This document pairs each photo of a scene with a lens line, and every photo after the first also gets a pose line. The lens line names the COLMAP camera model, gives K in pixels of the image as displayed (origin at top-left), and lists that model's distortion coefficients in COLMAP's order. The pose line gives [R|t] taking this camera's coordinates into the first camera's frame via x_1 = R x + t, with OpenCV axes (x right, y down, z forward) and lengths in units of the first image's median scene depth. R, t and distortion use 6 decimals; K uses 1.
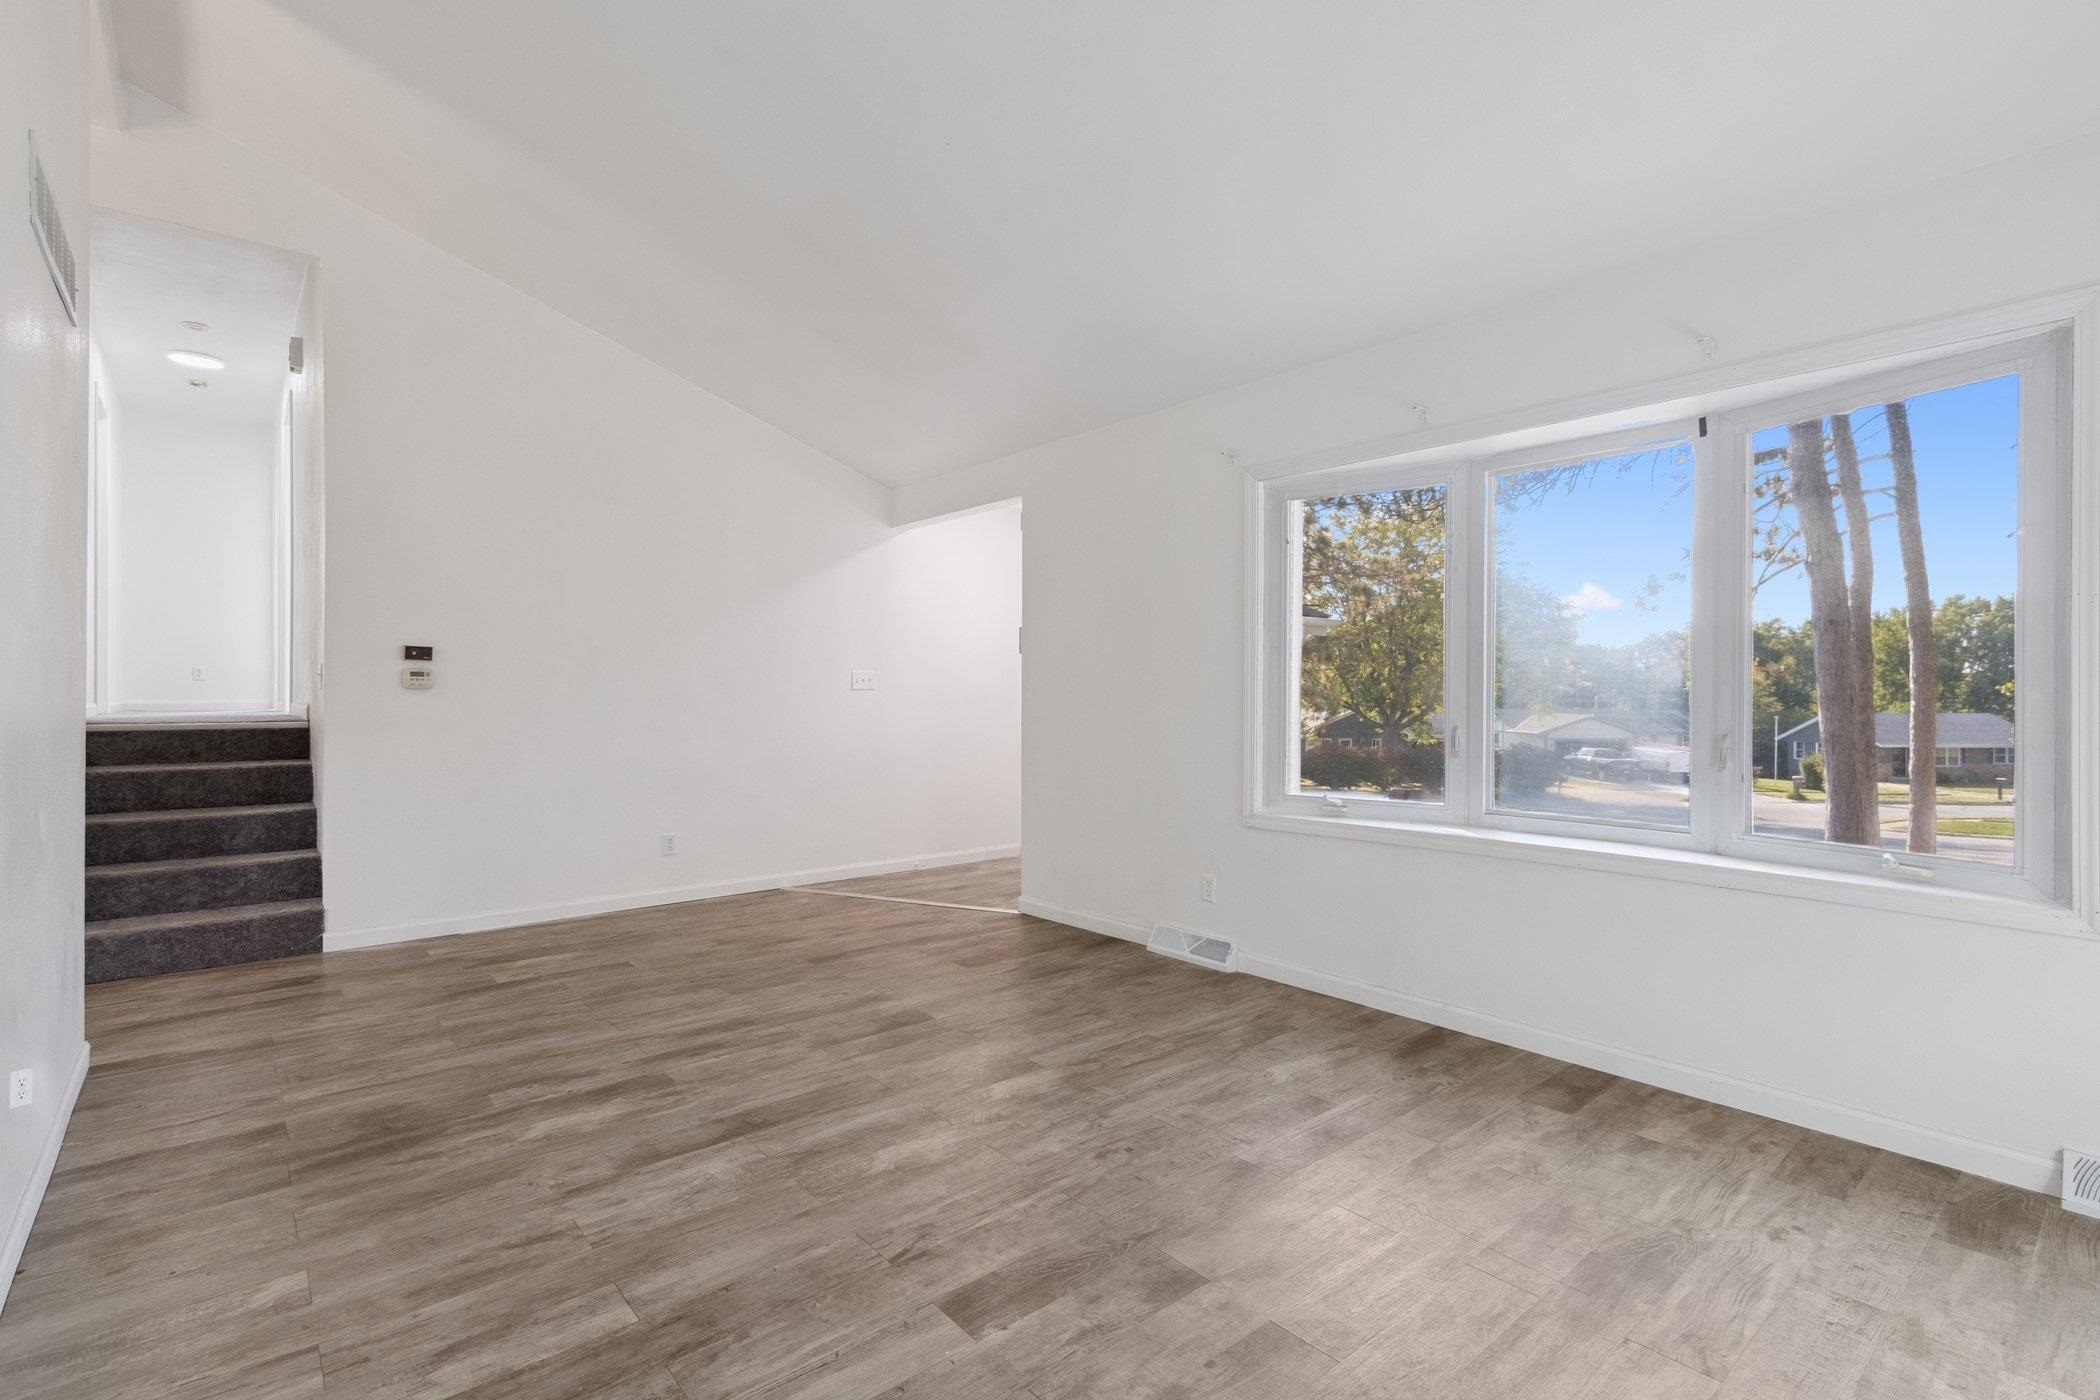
lens RADIAL K [[971.7, 0, 1042.7], [0, 971.7, 703.2], [0, 0, 1]] dist [0.007732, -0.002107]
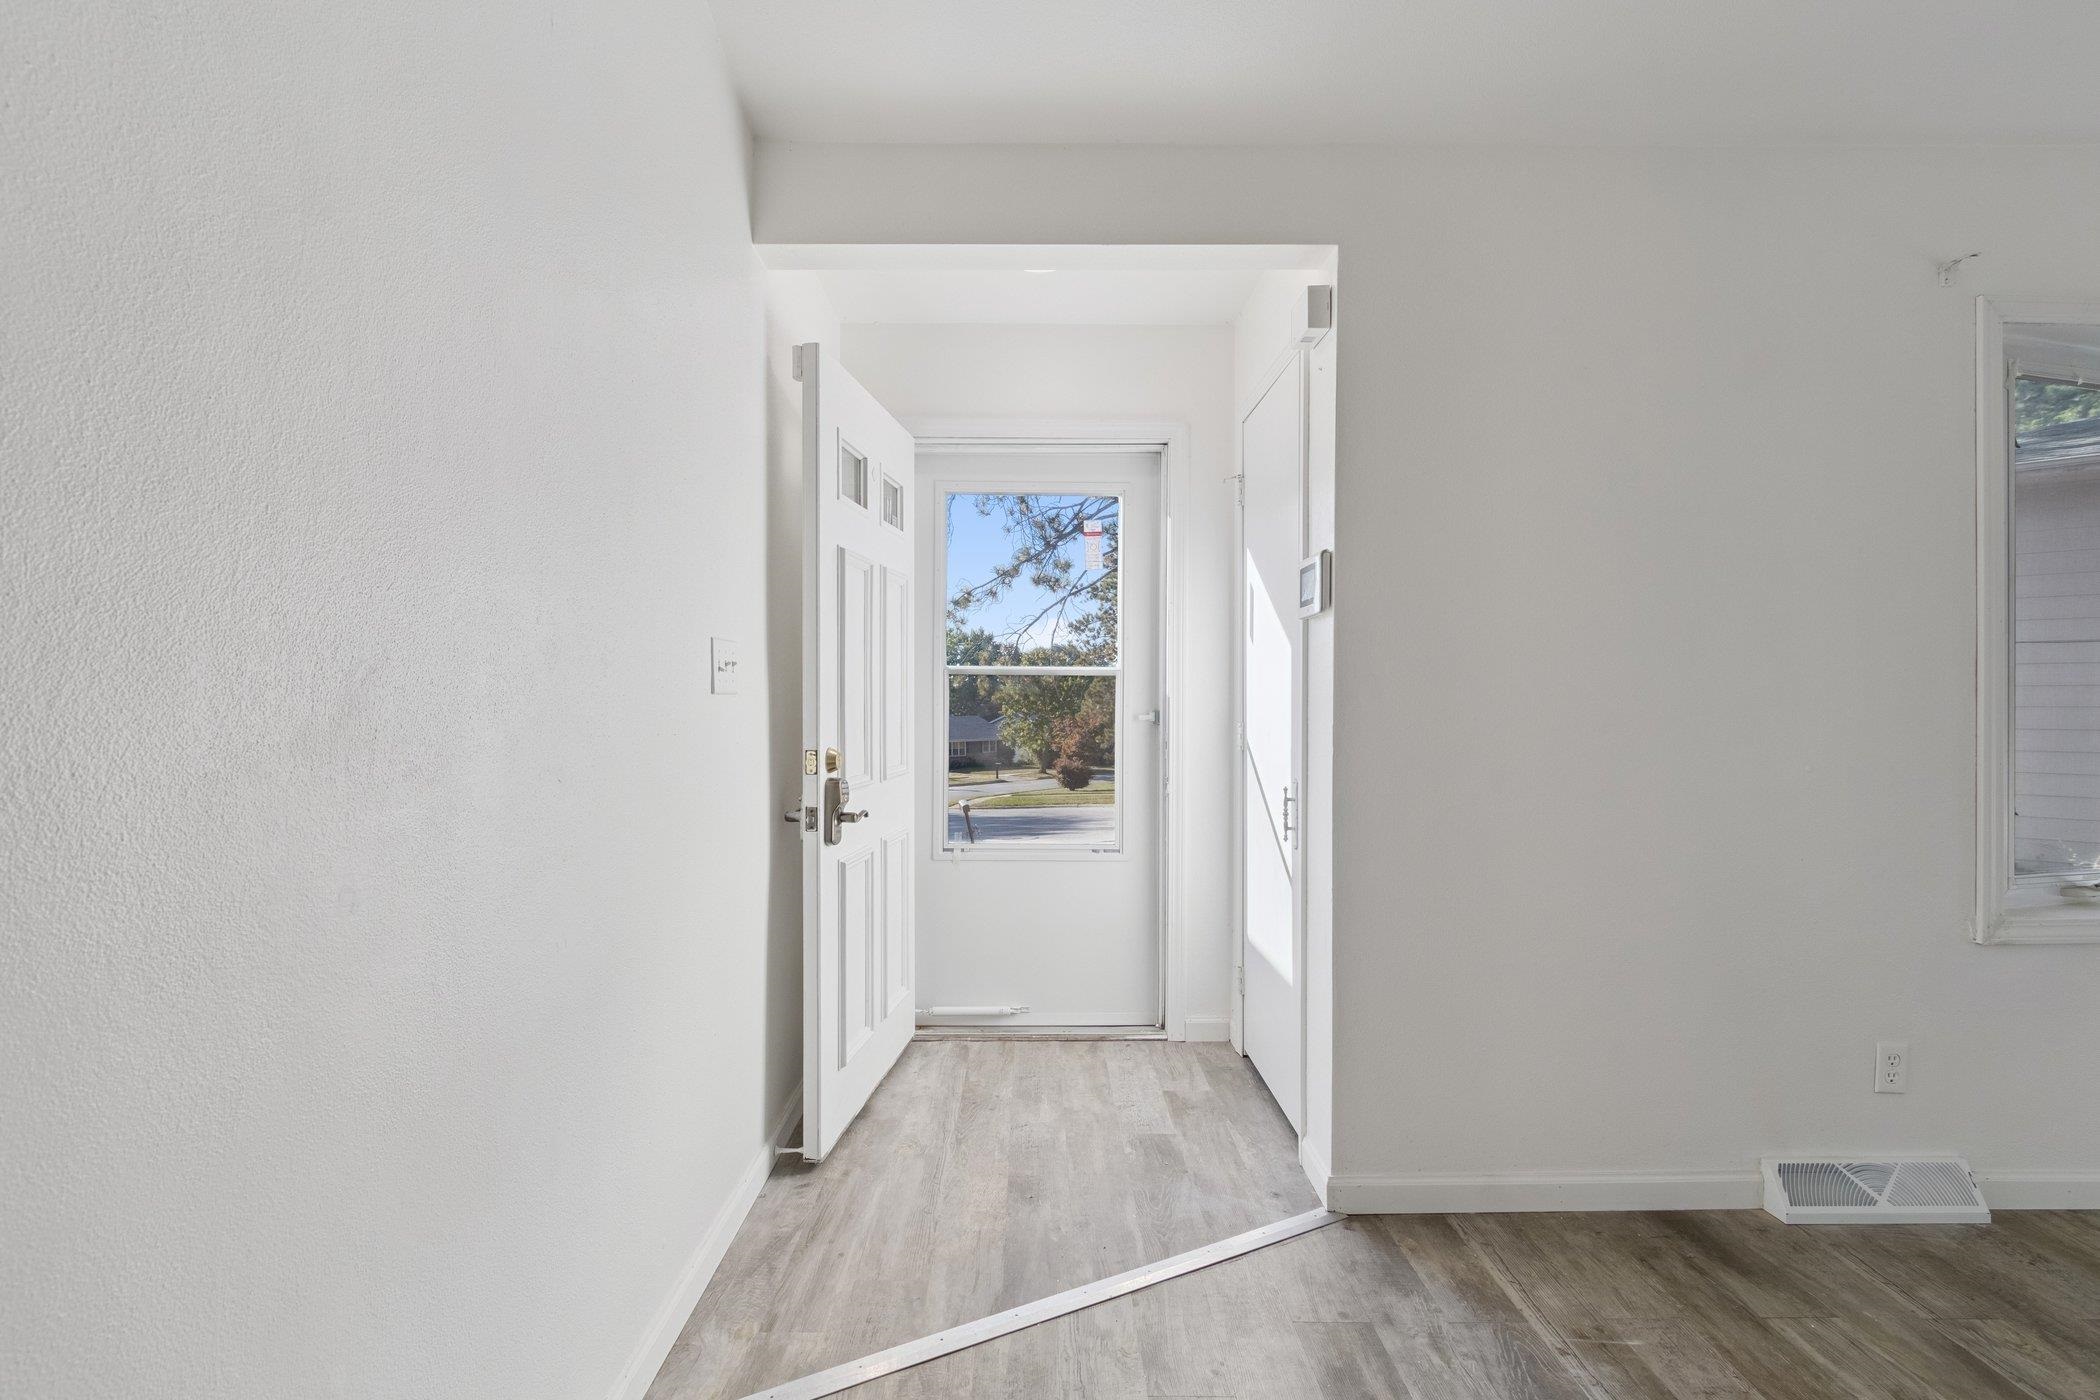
lens RADIAL K [[971.7, 0, 1053.3], [0, 971.7, 699.0], [0, 0, 1]] dist [0.007732, -0.002107]
pose [[0.621152, 0.011805, 0.783602, -0.718740], [-0.006503, 0.999930, -0.009909, -0.008105], [-0.783663, 0.001059, 0.621185, 1.367139]]
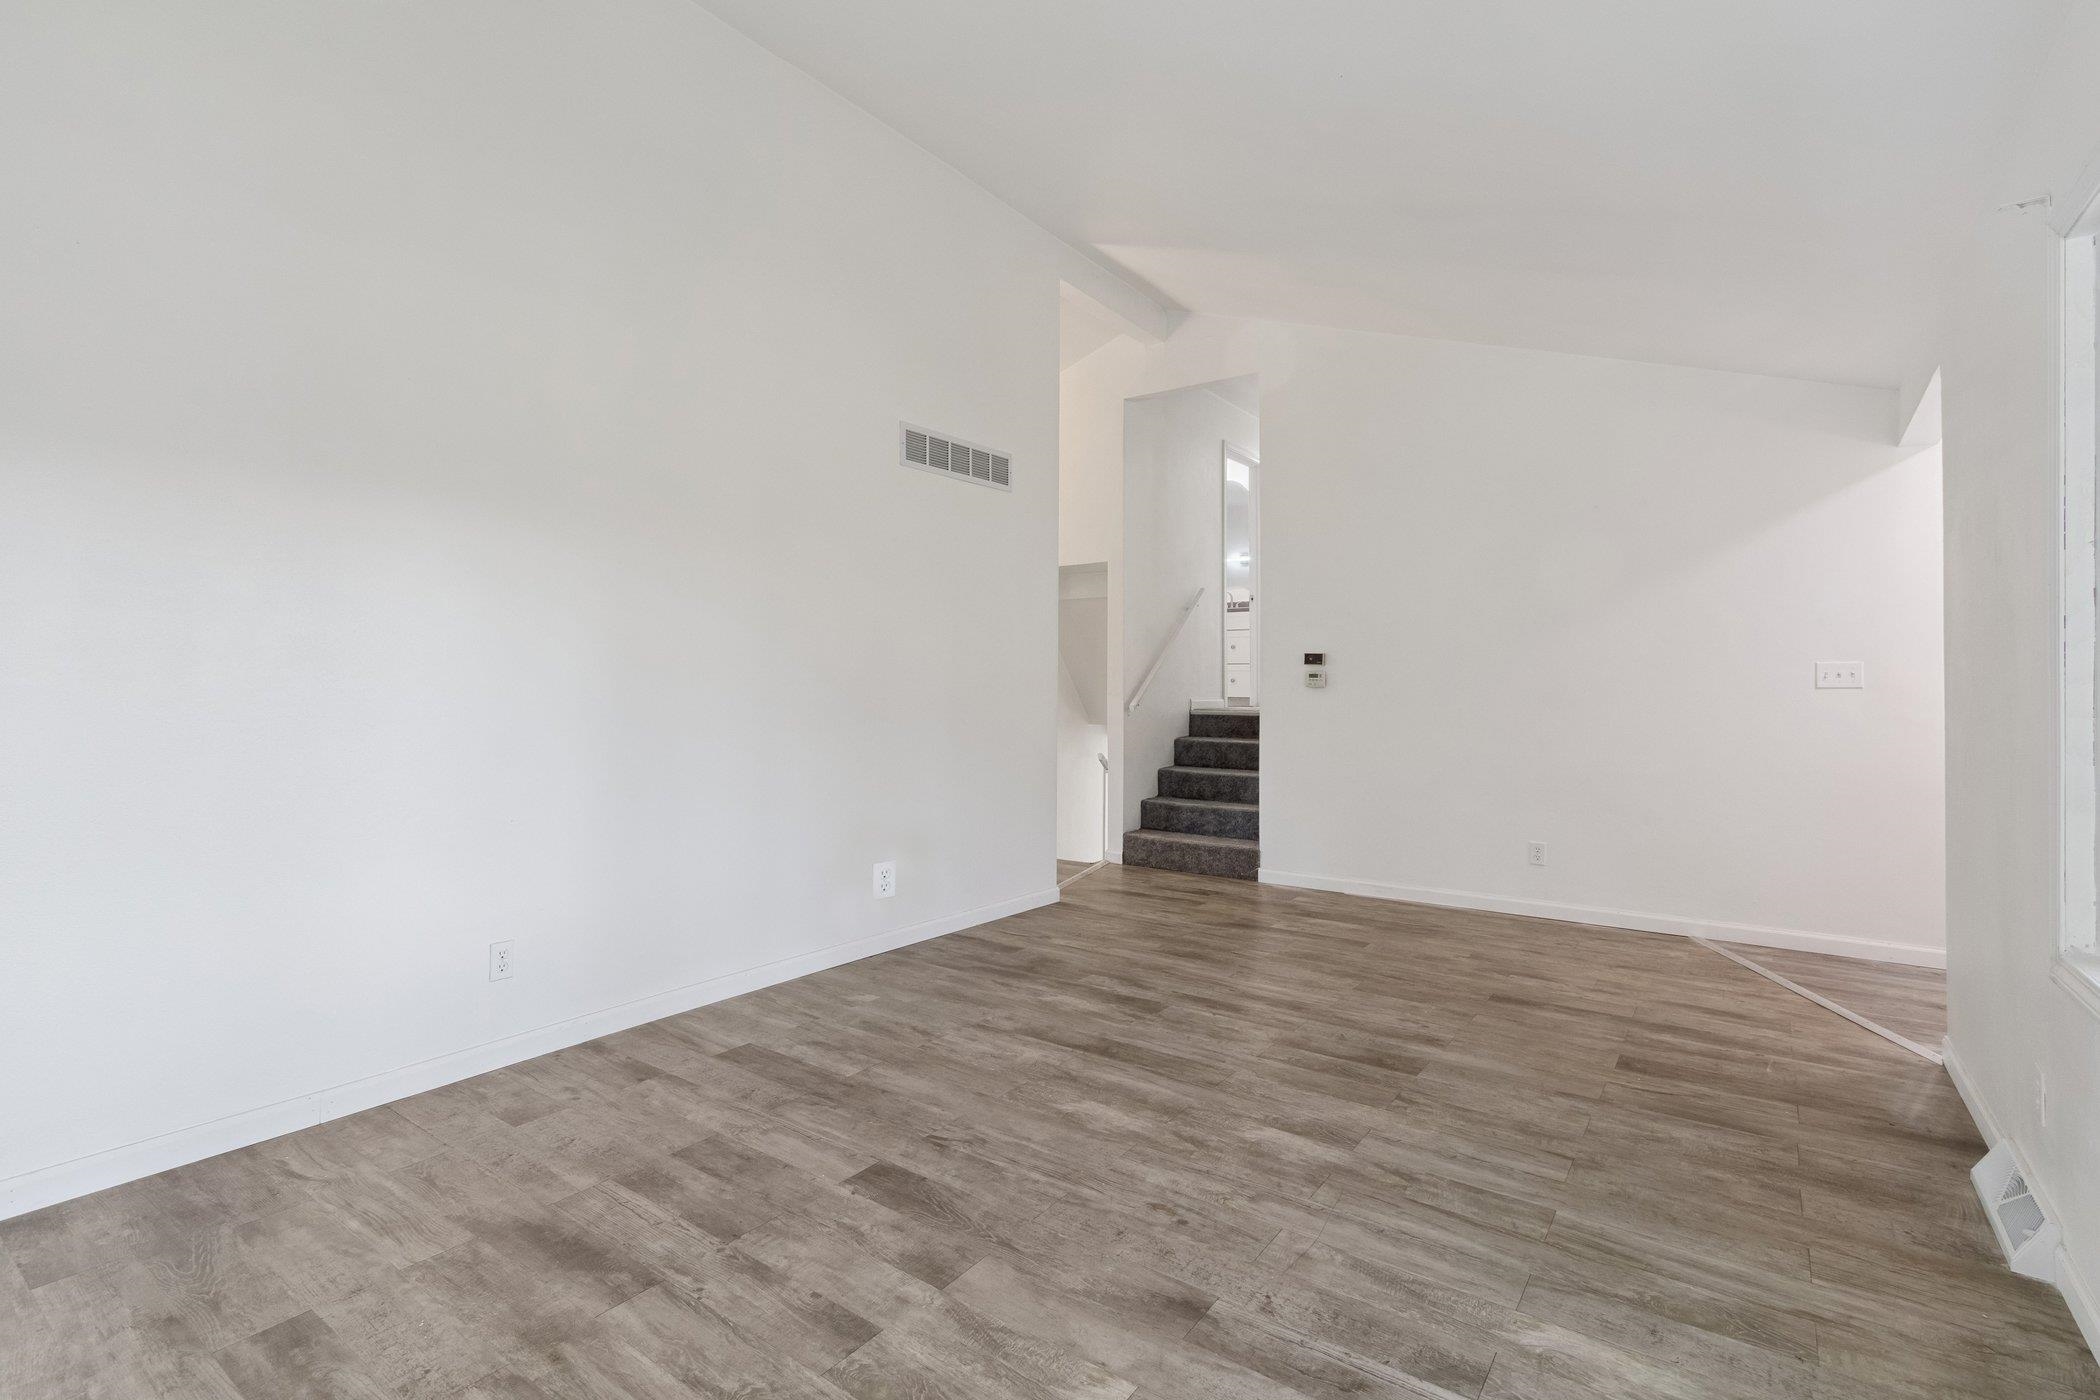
lens RADIAL K [[971.7, 0, 1033.9], [0, 971.7, 702.5], [0, 0, 1]] dist [0.007732, -0.002107]
pose [[0.232787, 0.012387, -0.972449, 0.697368], [-0.013747, 0.999861, 0.009445, -0.003998], [0.972431, 0.011169, 0.232925, 0.525214]]
